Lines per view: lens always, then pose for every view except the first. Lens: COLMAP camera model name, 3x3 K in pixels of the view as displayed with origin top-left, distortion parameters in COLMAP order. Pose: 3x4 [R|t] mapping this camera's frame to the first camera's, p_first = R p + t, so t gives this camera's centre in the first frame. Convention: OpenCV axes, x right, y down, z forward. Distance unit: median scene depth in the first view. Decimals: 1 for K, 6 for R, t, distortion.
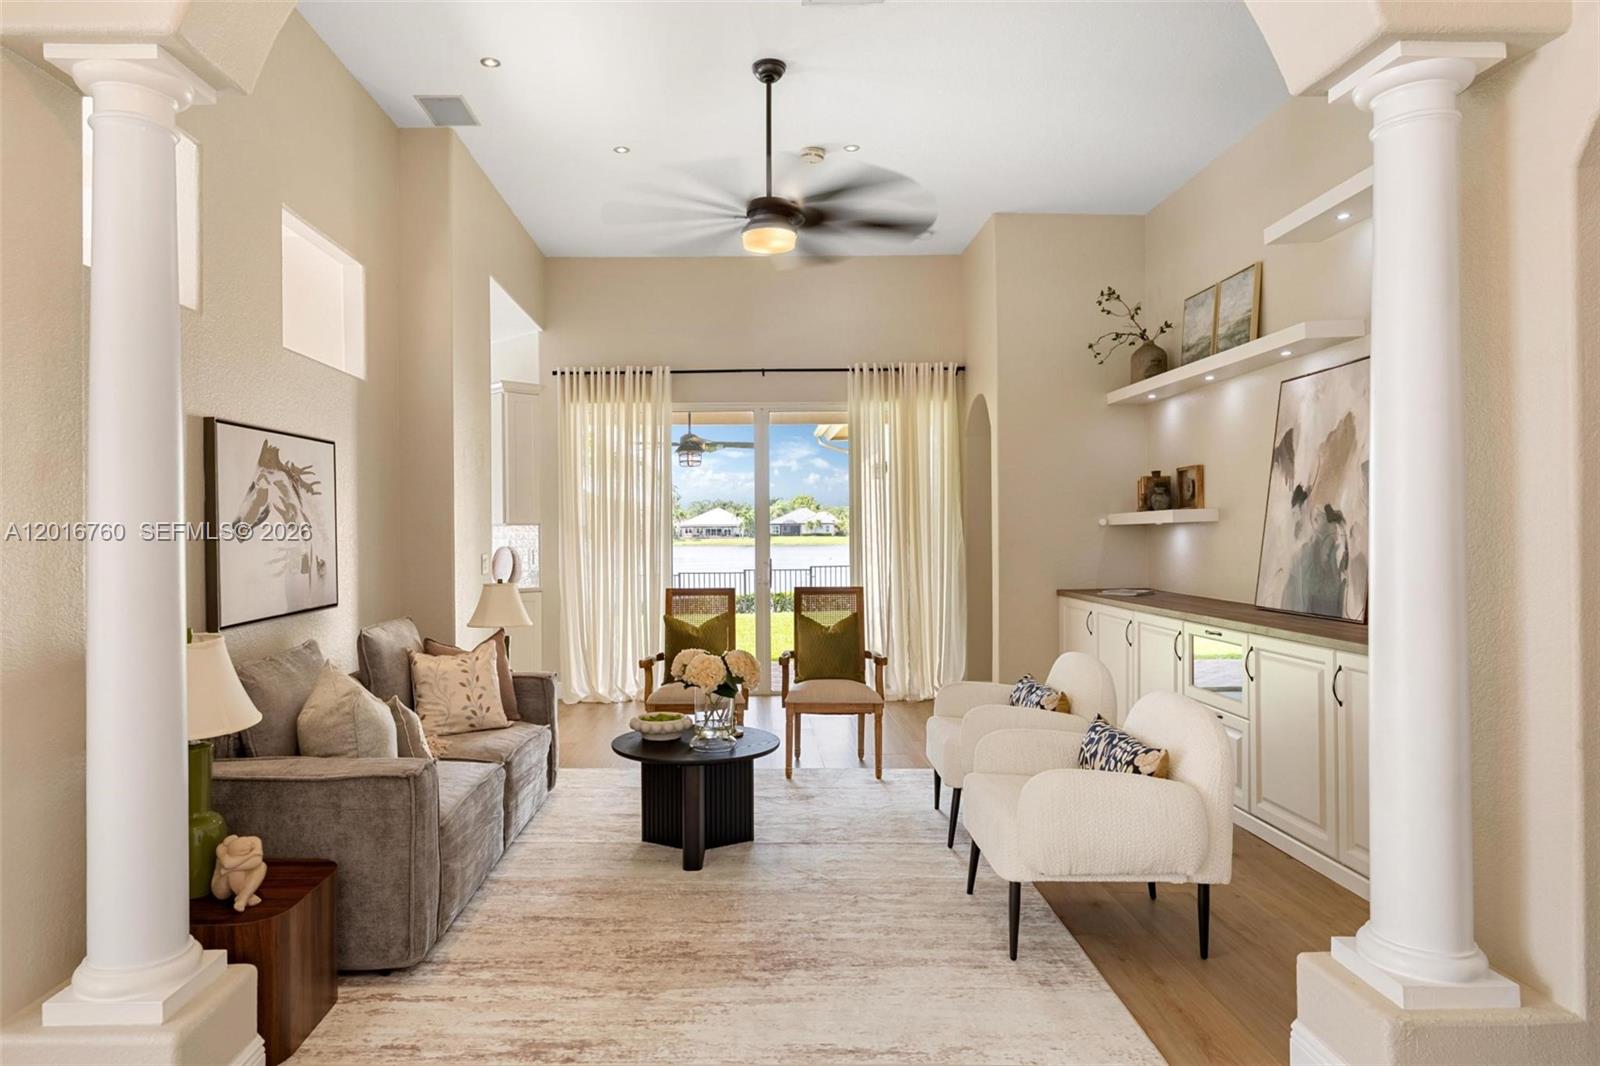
lens RADIAL K [[972.1, 0, 783.3], [0, 972.1, 525.8], [0, 0, 1]] dist [-0.000432, -0.000336]
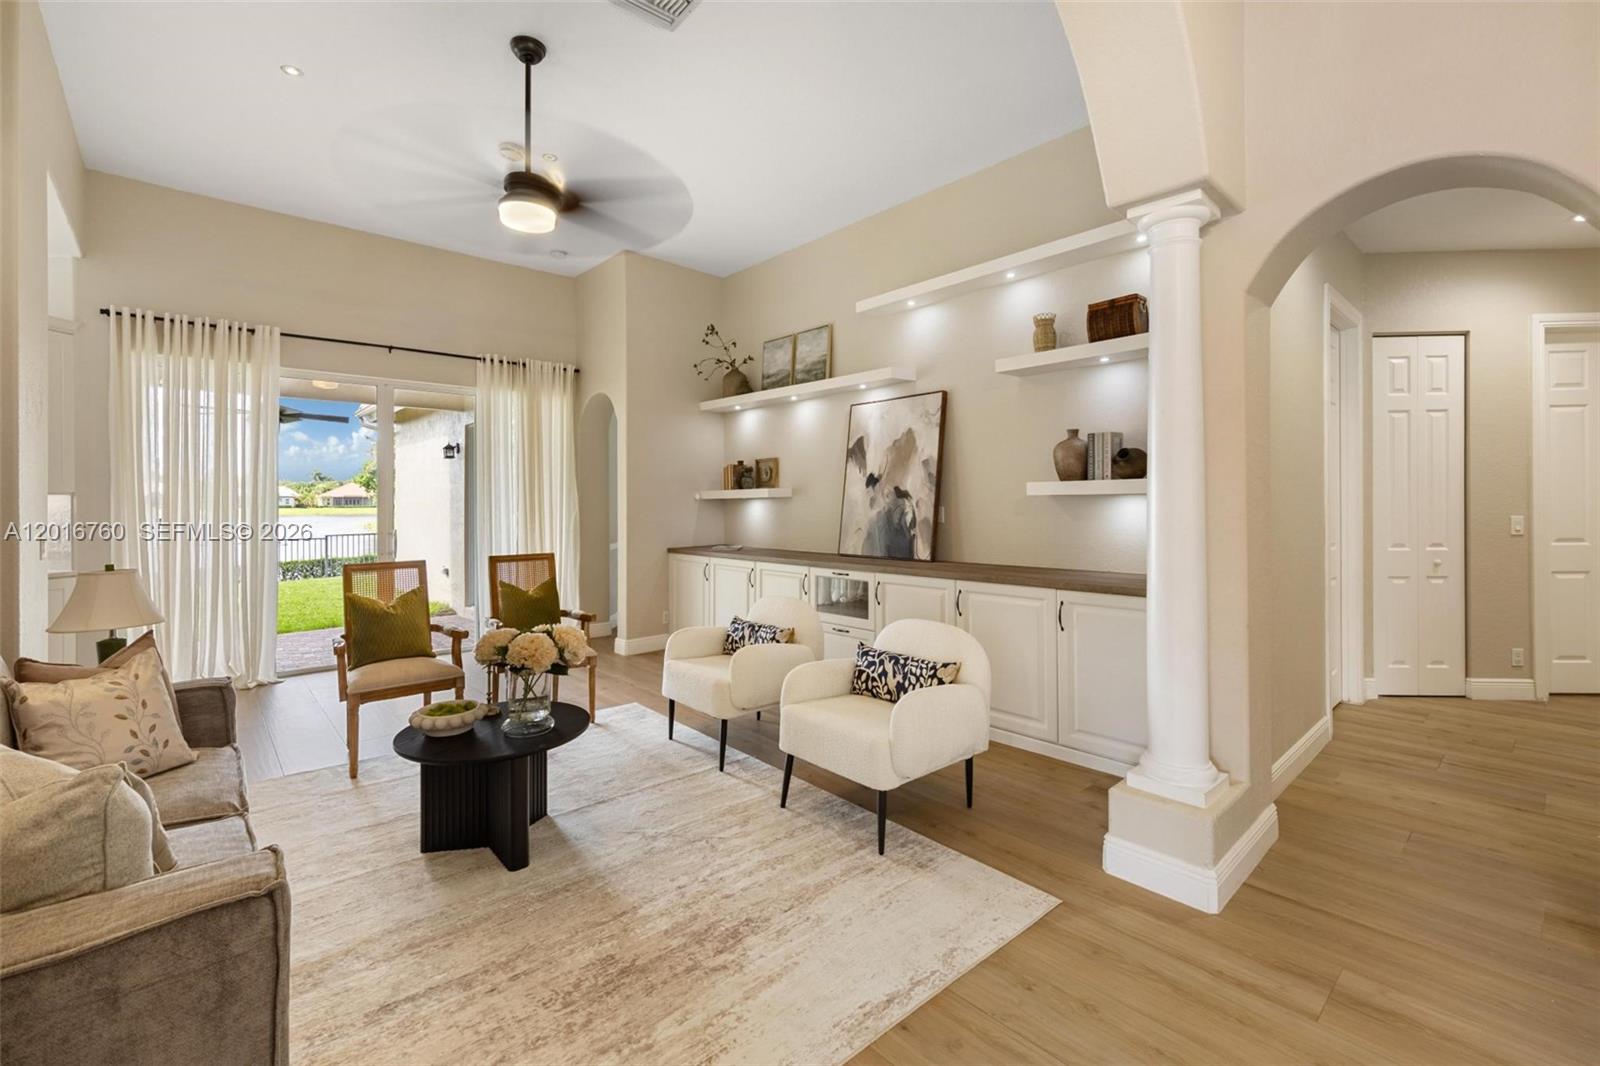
lens RADIAL K [[676.5, 0, 812.7], [0, 676.5, 496.8], [0, 0, 1]] dist [-0.001577, 0.001889]
pose [[0.754907, 0.008066, 0.655782, -0.266115], [-0.004612, 0.999965, -0.006990, 0.003188], [-0.655816, 0.002252, 0.754918, 0.285073]]
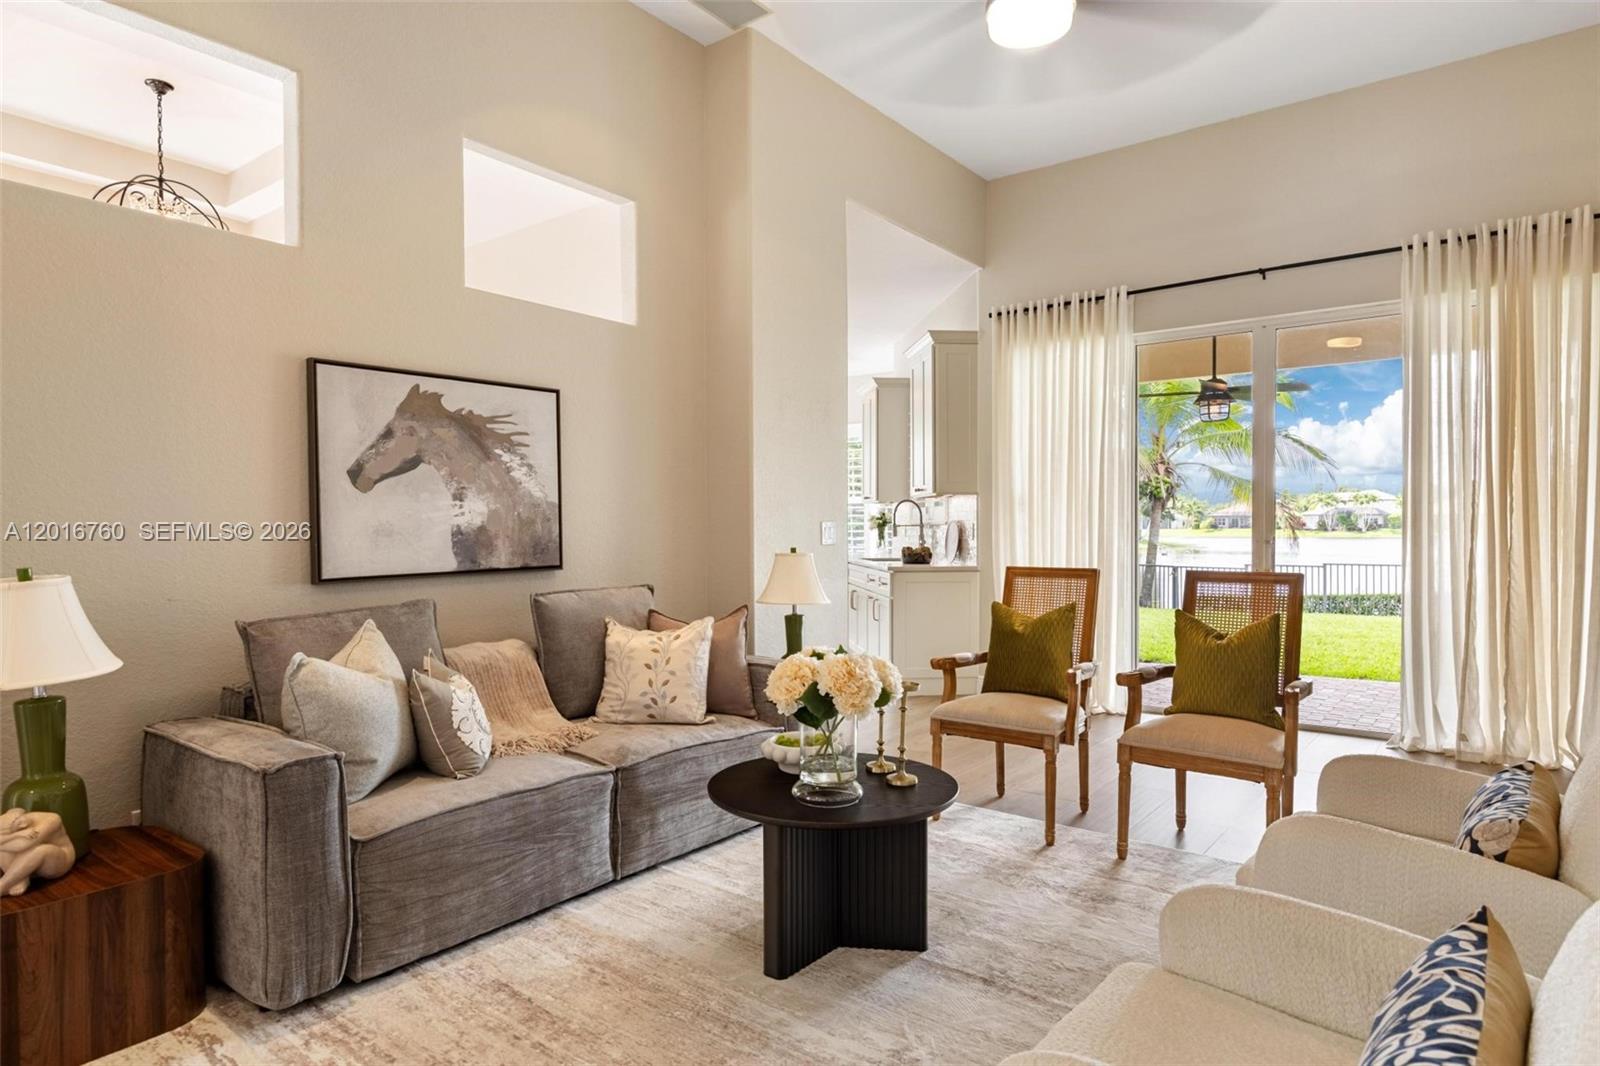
lens RADIAL K [[929.0, 0, 821.9], [0, 929.0, 547.1], [0, 0, 1]] dist [-0.003668, 0.002765]
pose [[0.774869, 0.015227, -0.631939, 0.283613], [0.003542, 0.999590, 0.028429, 0.037071], [0.632112, -0.024267, 0.774497, 0.462443]]
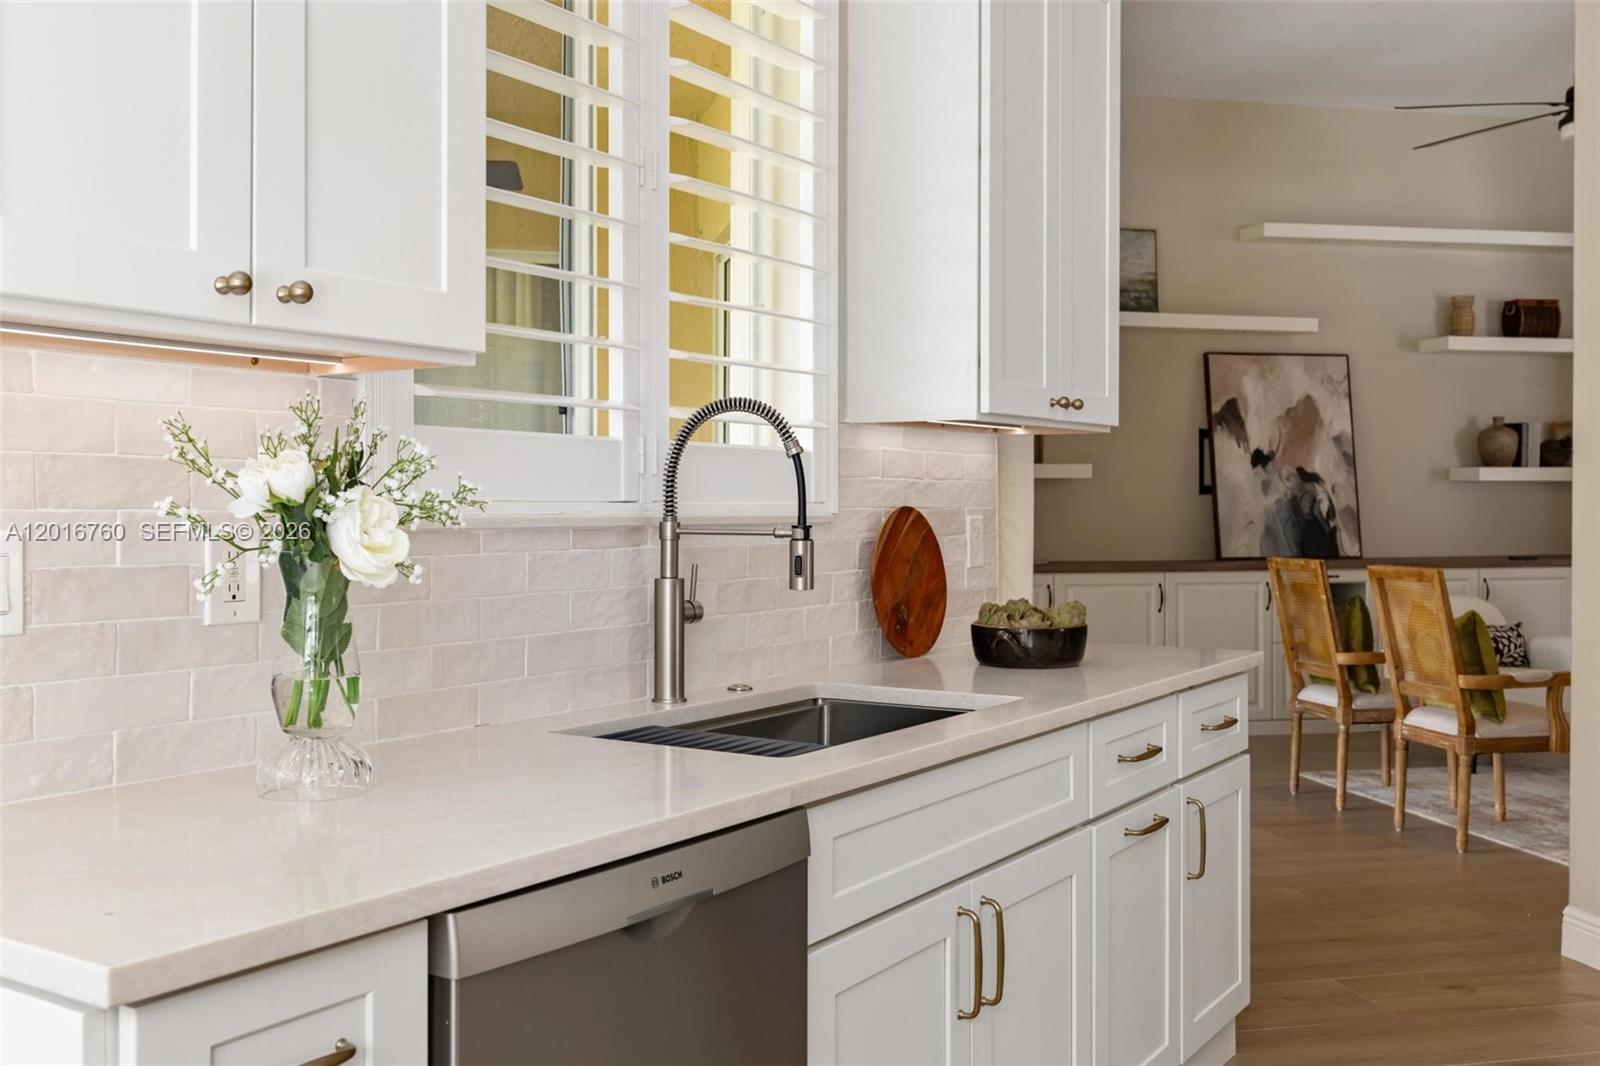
lens RADIAL K [[1496.6, 0, 794.9], [0, 1496.6, 517.8], [0, 0, 1]] dist [-0.008852, 0.000000]
pose [[-0.164830, -0.001498, 0.986321, -1.268388], [-0.003492, 0.999993, 0.000935, 0.045154], [-0.986316, -0.003290, -0.164834, 2.051838]]
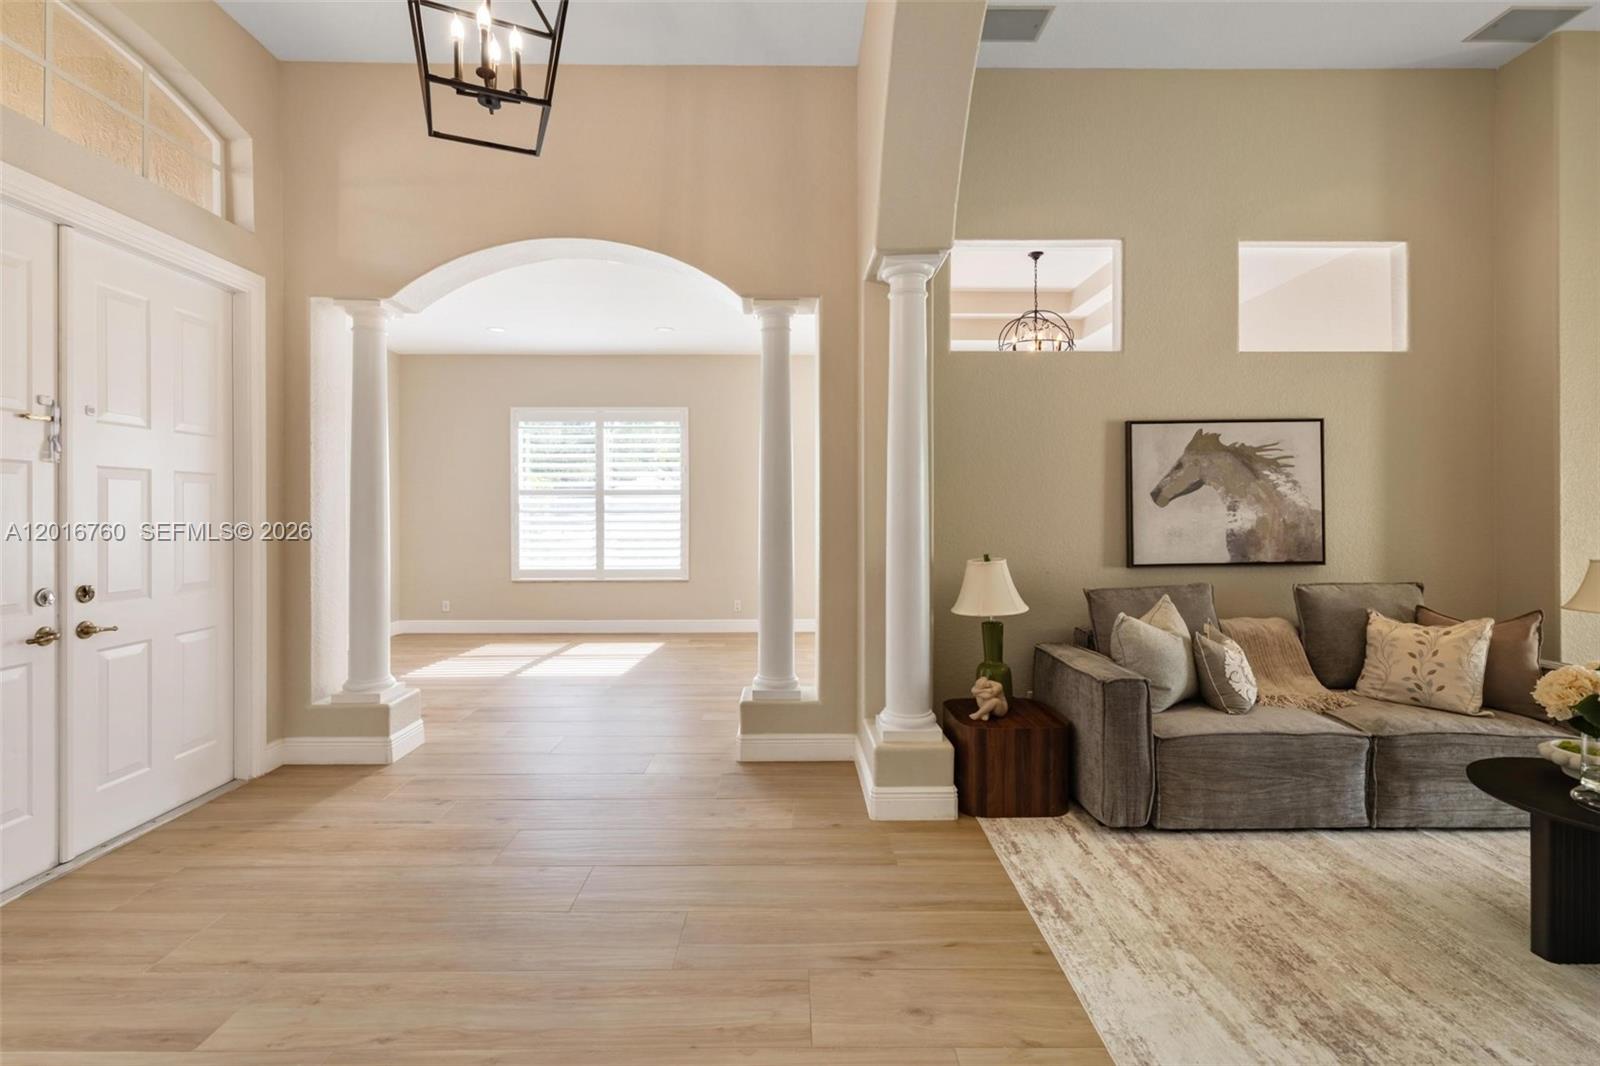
lens RADIAL K [[735.7, 0, 773.2], [0, 735.7, 511.5], [0, 0, 1]] dist [-0.000610, 0.000348]
pose [[-0.047476, 0.004406, -0.998863, 0.416123], [0.010354, 0.999939, 0.003919, 0.011090], [0.998819, -0.010156, -0.047519, 0.391590]]
